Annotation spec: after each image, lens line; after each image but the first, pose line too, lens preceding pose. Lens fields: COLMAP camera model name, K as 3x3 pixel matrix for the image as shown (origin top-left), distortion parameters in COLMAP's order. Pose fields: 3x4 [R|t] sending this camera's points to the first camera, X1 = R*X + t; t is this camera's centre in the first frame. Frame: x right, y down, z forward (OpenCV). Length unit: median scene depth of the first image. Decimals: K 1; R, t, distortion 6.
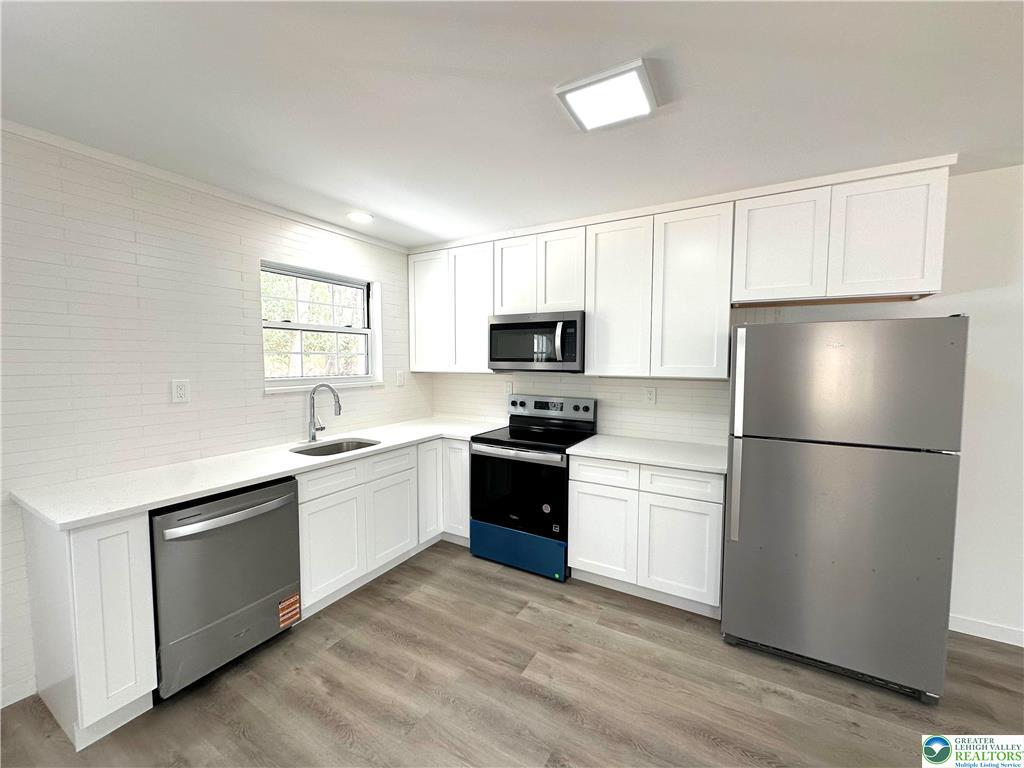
lens RADIAL K [[408.5, 0, 512.9], [0, 408.5, 383.7], [0, 0, 1]] dist [-0.005578, 0.001151]
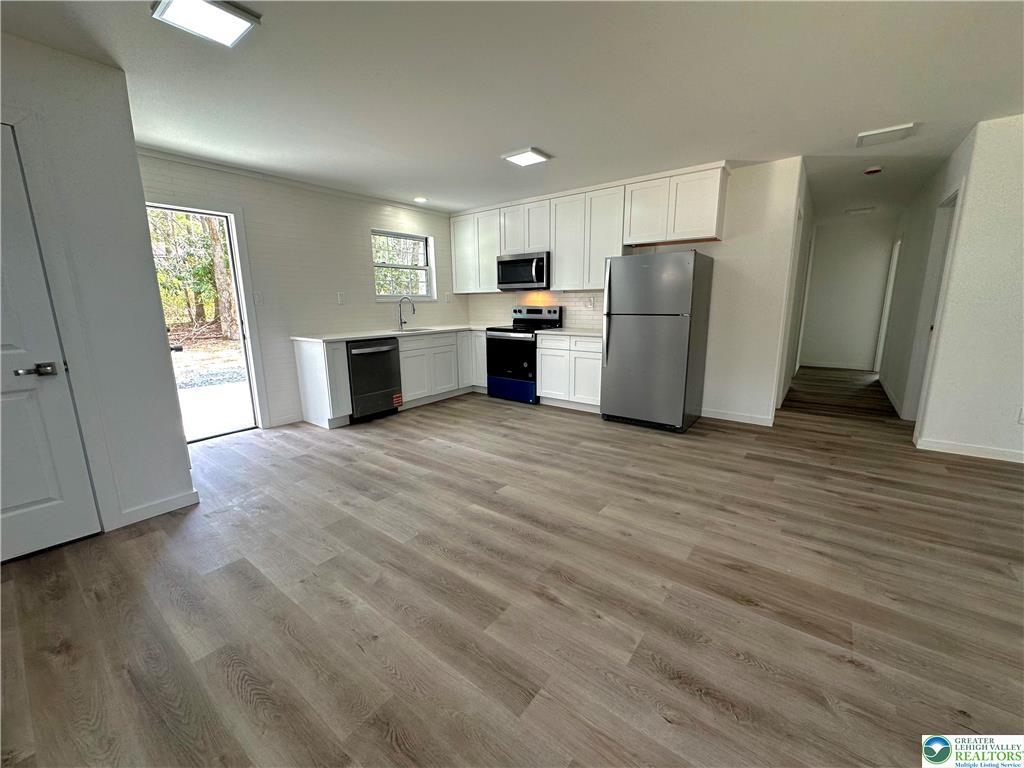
lens RADIAL K [[408.5, 0, 512.9], [0, 408.5, 383.7], [0, 0, 1]] dist [-0.005578, 0.001151]
pose [[0.991019, 0.011911, -0.133189, 0.275104], [0.006872, 0.990173, 0.139682, 0.137616], [0.133544, -0.139343, 0.981198, -0.820874]]
